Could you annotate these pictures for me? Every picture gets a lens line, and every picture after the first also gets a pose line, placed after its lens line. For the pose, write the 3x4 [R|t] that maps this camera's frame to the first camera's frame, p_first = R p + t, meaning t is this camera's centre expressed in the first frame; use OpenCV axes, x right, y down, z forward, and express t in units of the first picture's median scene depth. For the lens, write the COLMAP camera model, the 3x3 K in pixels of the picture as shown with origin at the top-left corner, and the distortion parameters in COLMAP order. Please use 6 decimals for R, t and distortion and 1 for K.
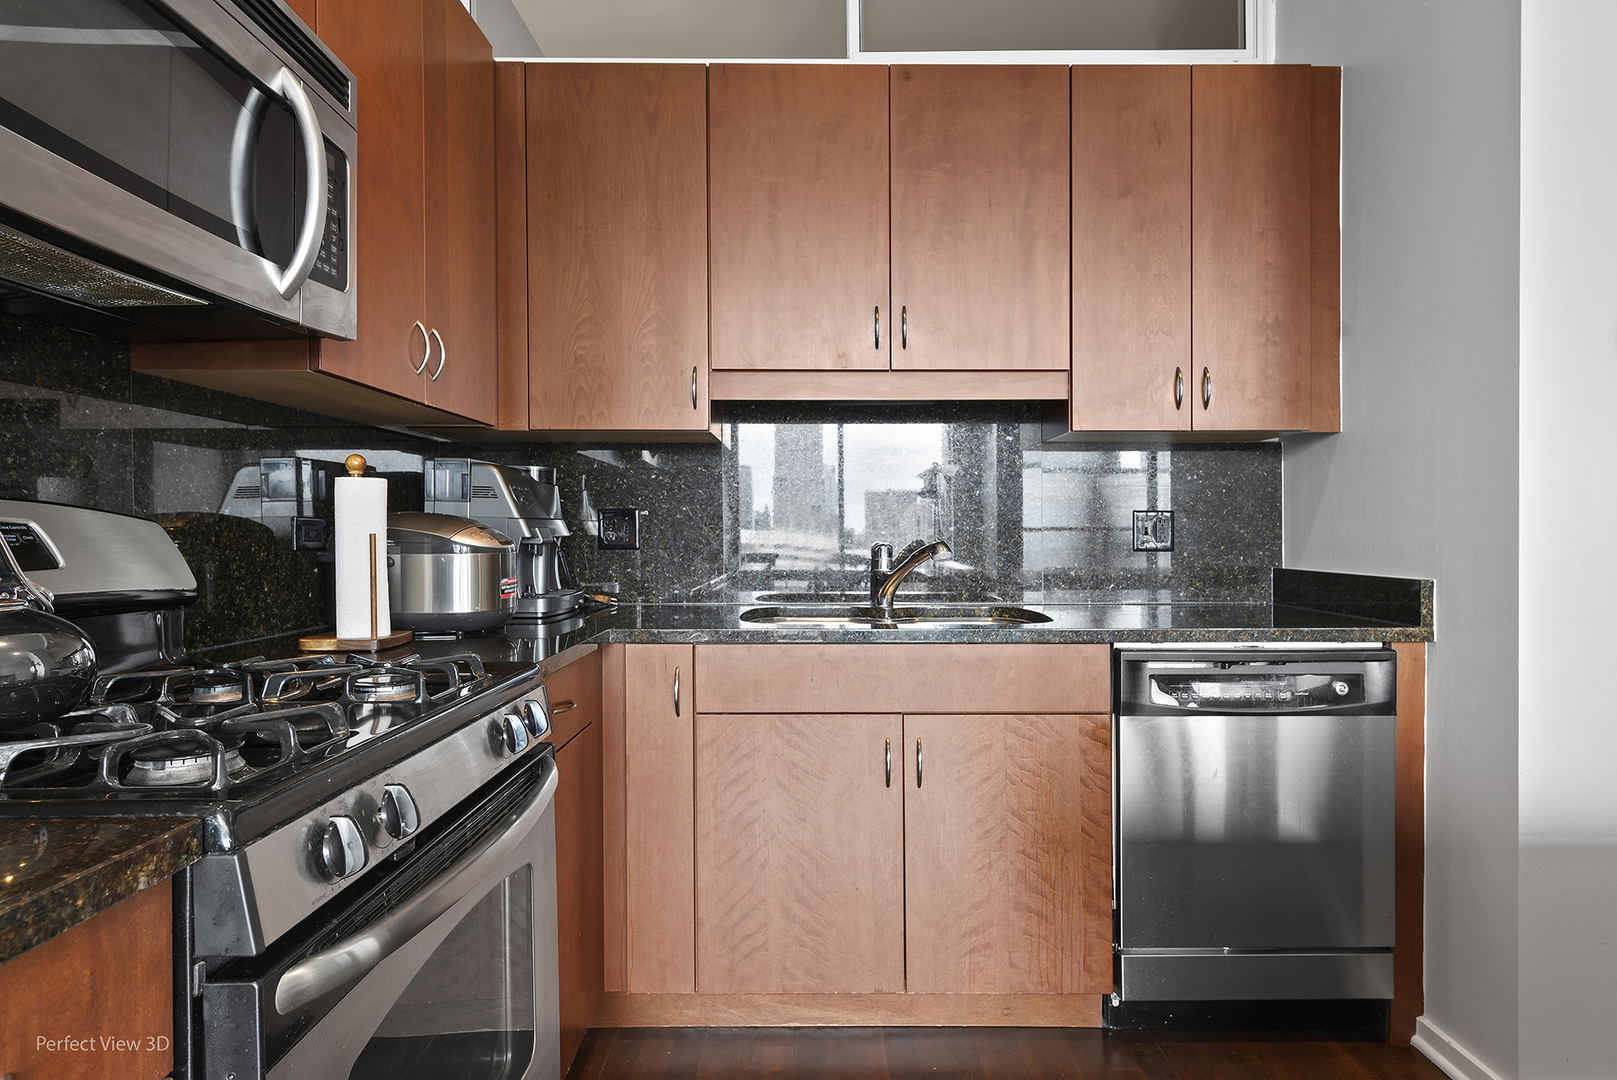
lens RADIAL K [[916.1, 0, 825.9], [0, 916.1, 530.7], [0, 0, 1]] dist [0.004811, -0.003164]
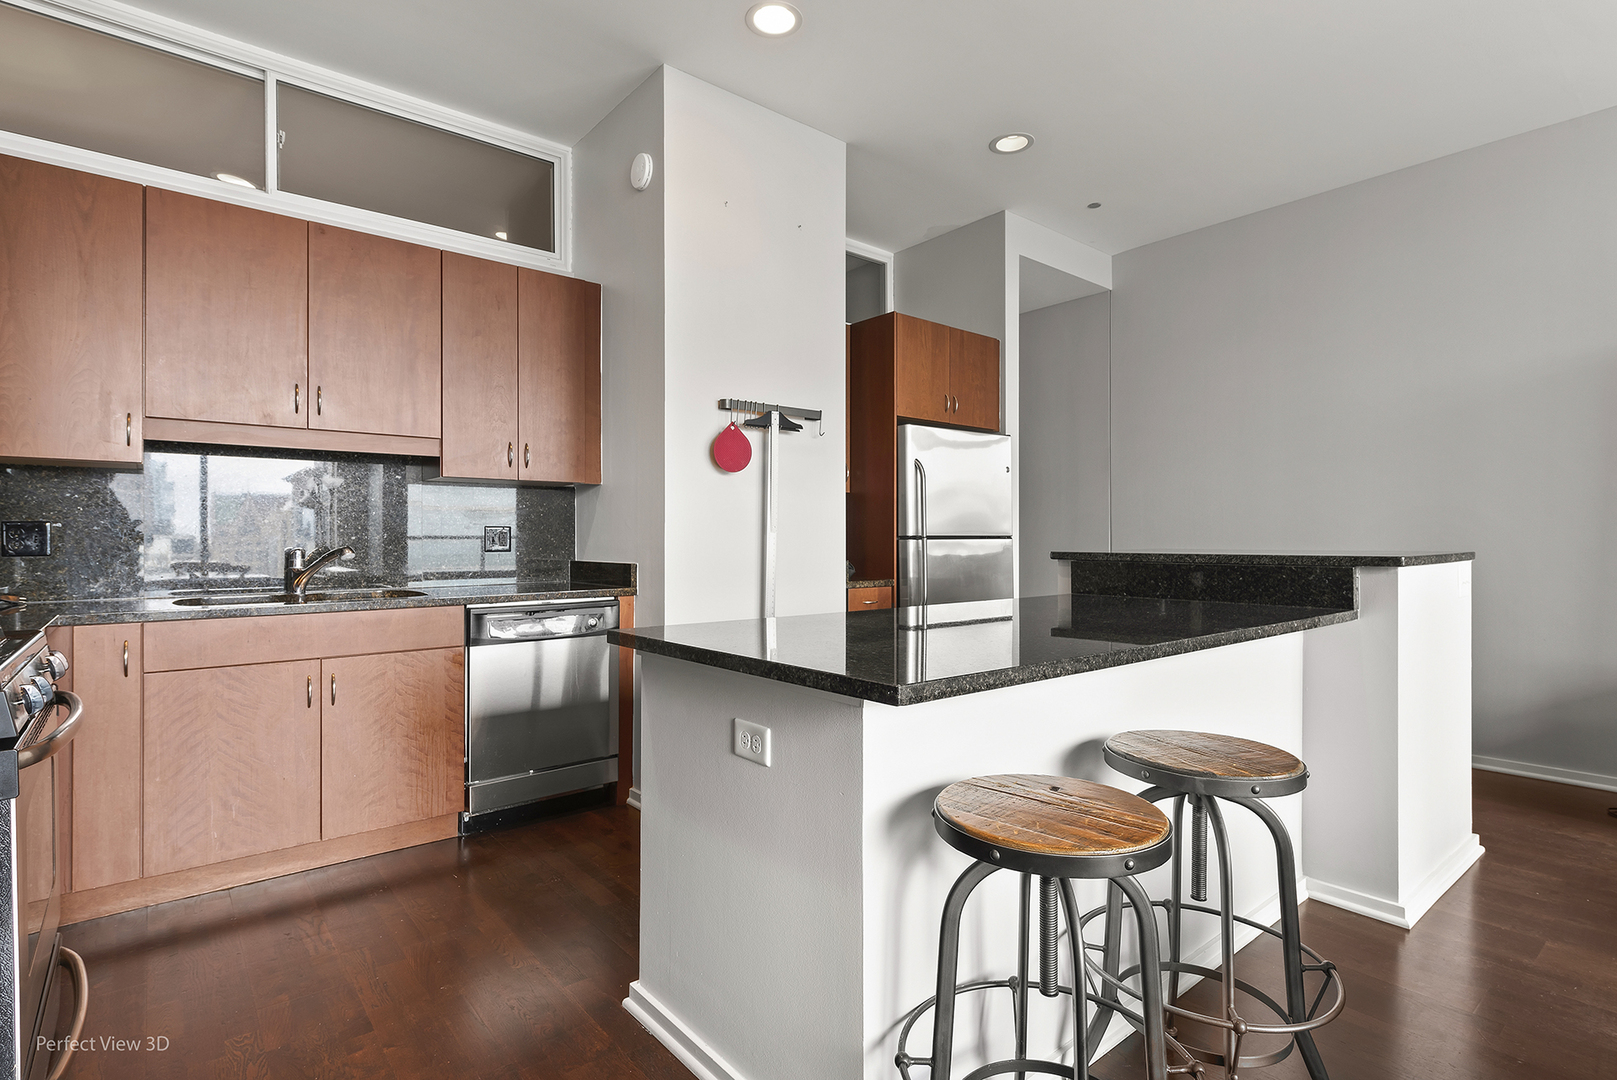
lens RADIAL K [[804.1, 0, 824.4], [0, 804.1, 527.1], [0, 0, 1]] dist [0.010105, -0.002423]
pose [[0.771665, 0.007560, 0.635984, -0.111987], [0.001210, 0.999910, -0.013354, -0.001529], [-0.636028, 0.011074, 0.771586, -0.515295]]
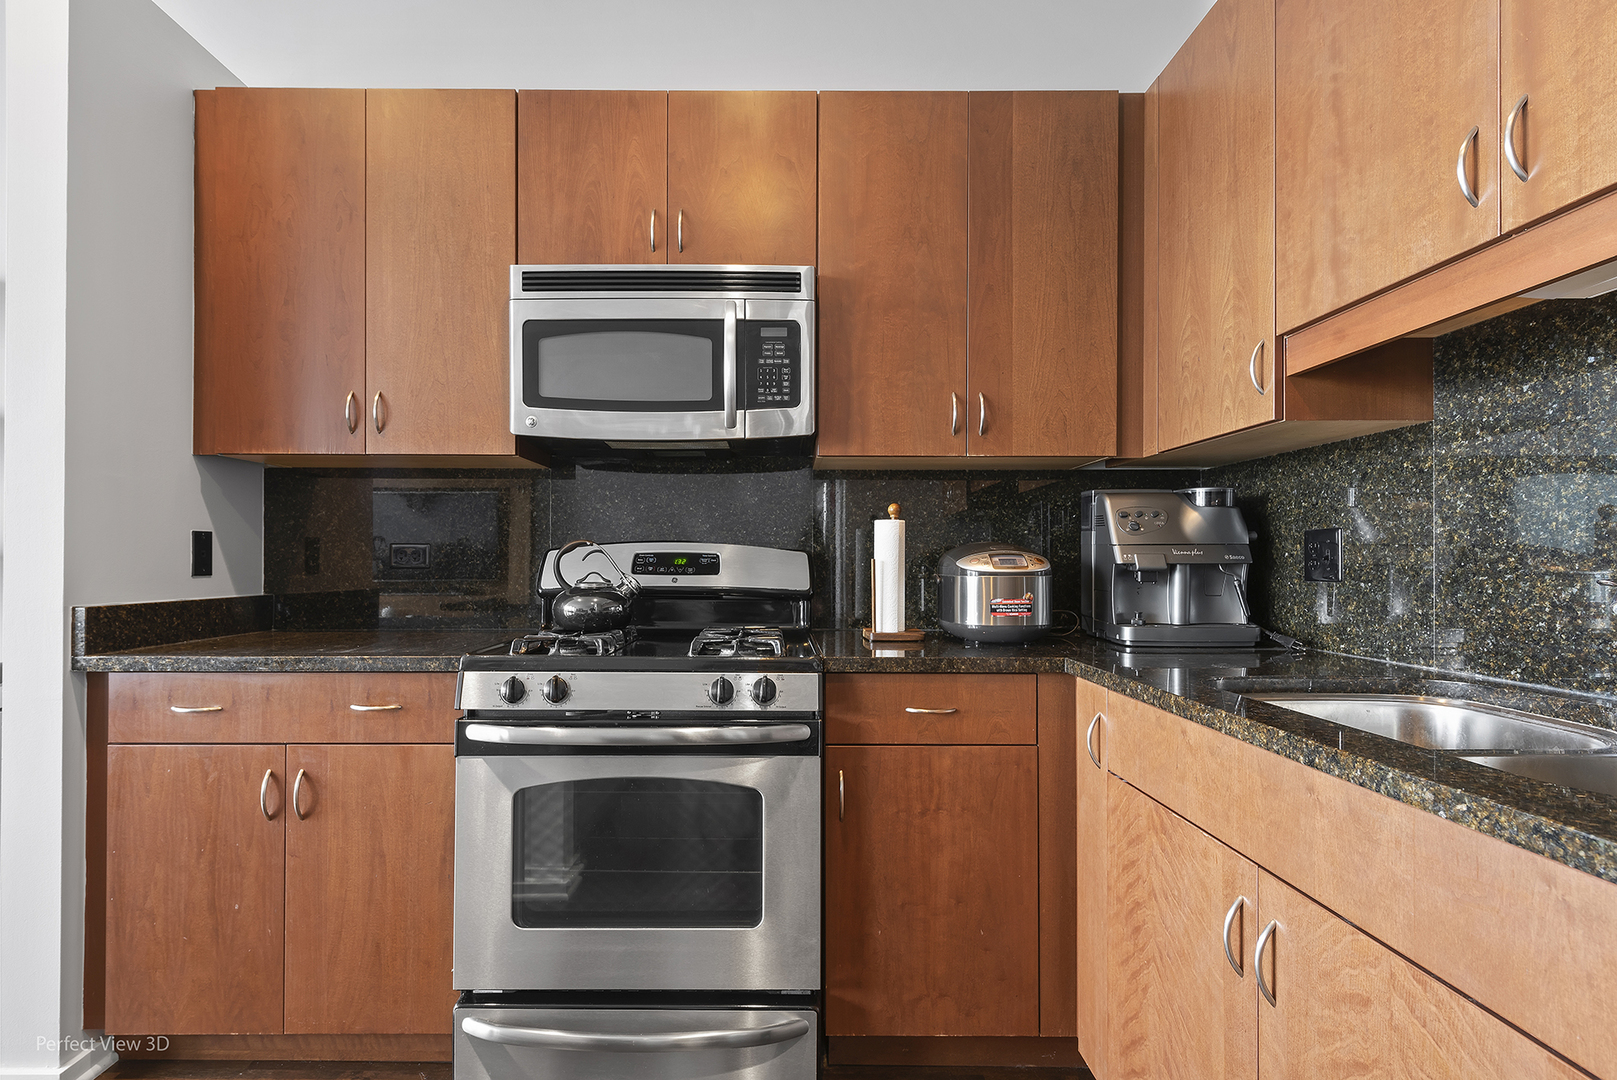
lens RADIAL K [[804.1, 0, 782.7], [0, 804.1, 556.7], [0, 0, 1]] dist [0.010105, -0.002423]
pose [[-0.019522, -0.005314, -0.999795, 0.532504], [-0.002679, 0.999983, -0.005263, 0.004517], [0.999806, 0.002575, -0.019536, 0.612983]]
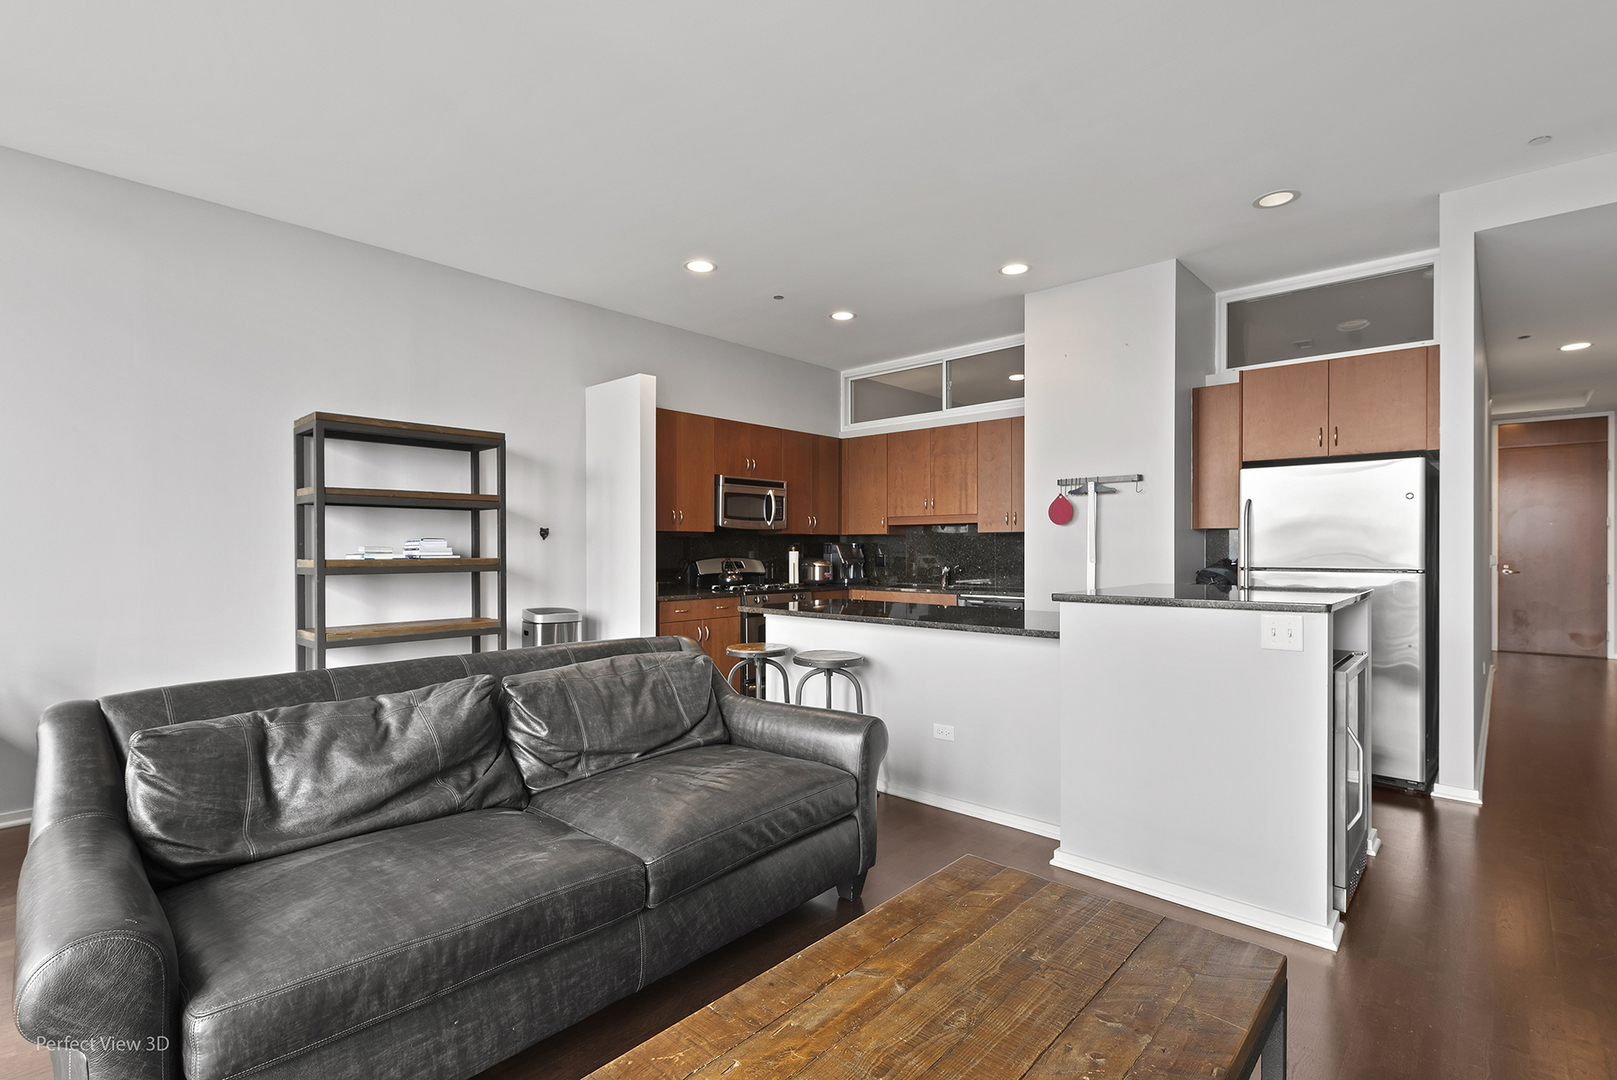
lens RADIAL K [[753.3, 0, 774.7], [0, 753.3, 544.7], [0, 0, 1]] dist [-0.001447, -0.000153]
pose [[0.709928, -0.004435, -0.704260, 1.669482], [0.001274, 0.999987, -0.005014, -0.054097], [0.704273, 0.002662, 0.709924, -1.443591]]
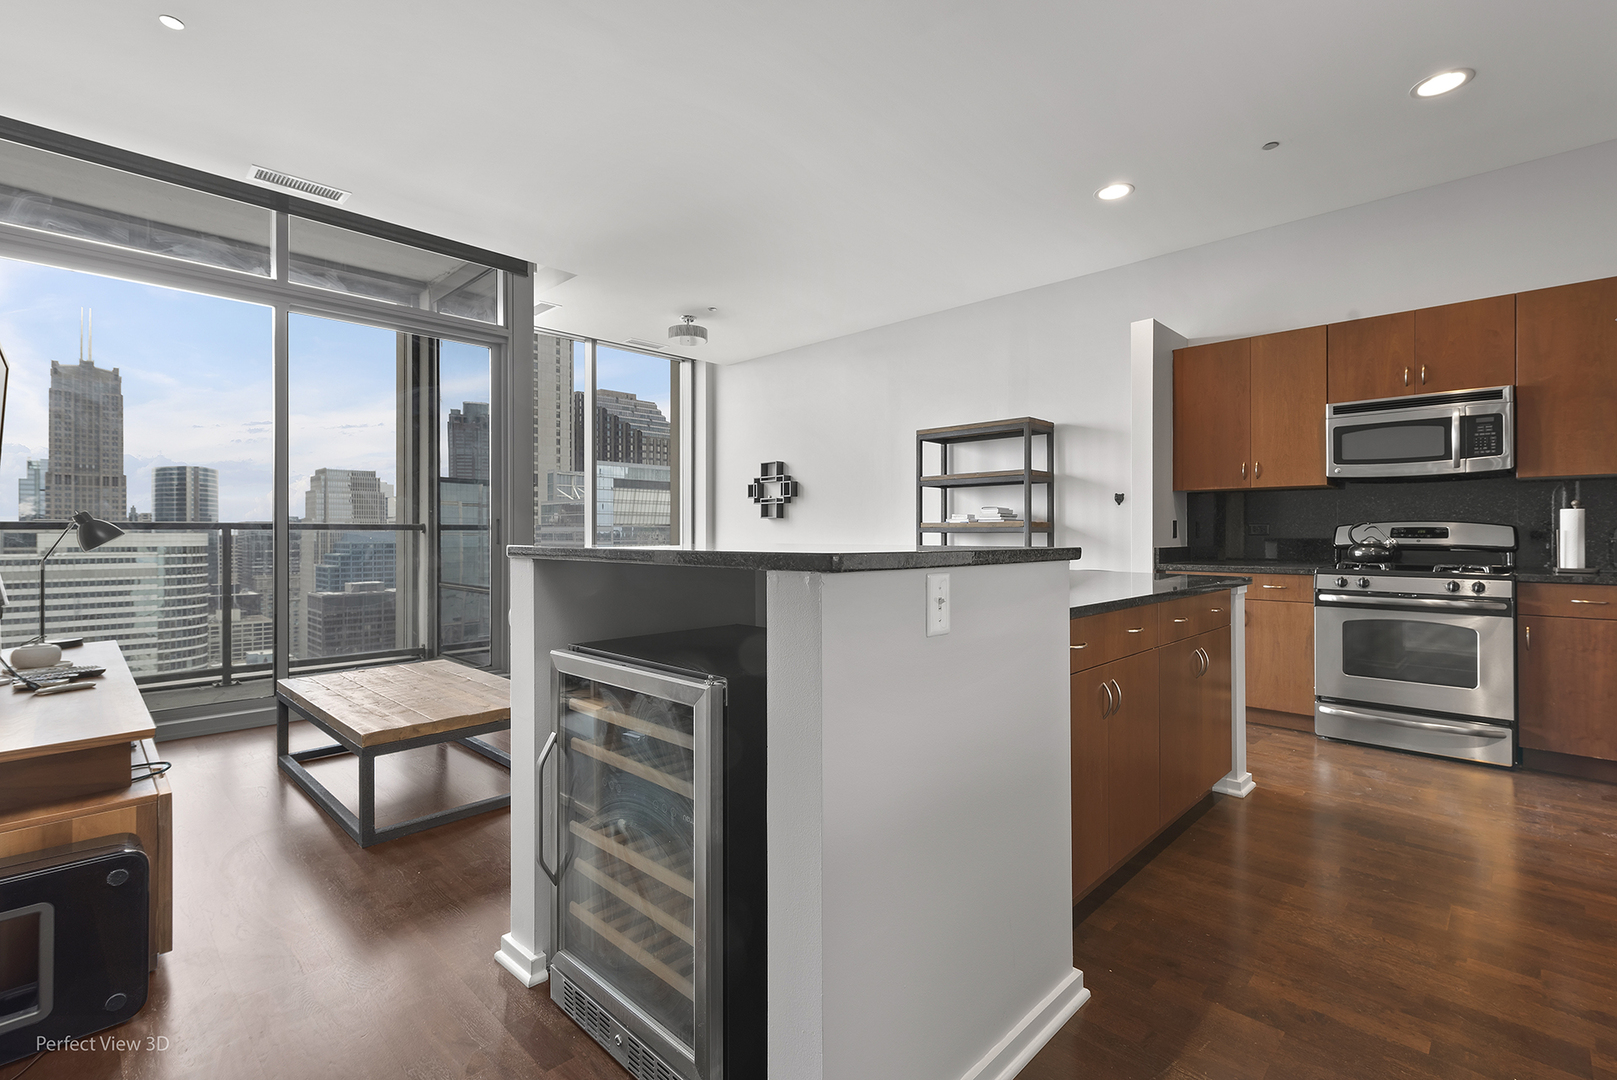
lens RADIAL K [[729.1, 0, 802.0], [0, 729.1, 530.1], [0, 0, 1]] dist [0.019251, -0.001979]
pose [[-0.716239, -0.000040, -0.697856, 1.892418], [0.001918, 0.999996, -0.002026, 0.002766], [0.697853, -0.002790, -0.716236, 0.703977]]
